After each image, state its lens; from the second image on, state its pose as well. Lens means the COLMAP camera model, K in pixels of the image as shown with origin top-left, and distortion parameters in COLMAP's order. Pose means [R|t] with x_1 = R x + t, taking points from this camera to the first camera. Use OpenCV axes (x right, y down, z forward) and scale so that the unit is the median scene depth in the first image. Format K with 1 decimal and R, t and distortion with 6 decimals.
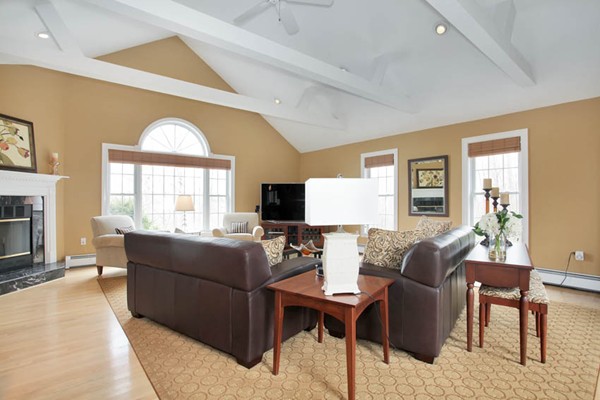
lens RADIAL K [[303.0, 0, 300.0], [0, 303.0, 200.0], [0, 0, 1]] dist [-0.005008, -0.000223]
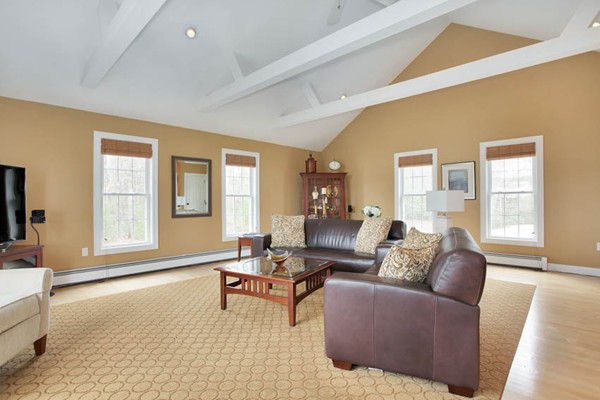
lens RADIAL K [[303.0, 0, 300.0], [0, 303.0, 200.0], [0, 0, 1]] dist [-0.005008, -0.000223]
pose [[-0.110124, 0.004359, 0.993908, -0.639926], [0.004754, 0.999981, -0.003859, 0.004486], [-0.993907, 0.004300, -0.110142, 0.796218]]
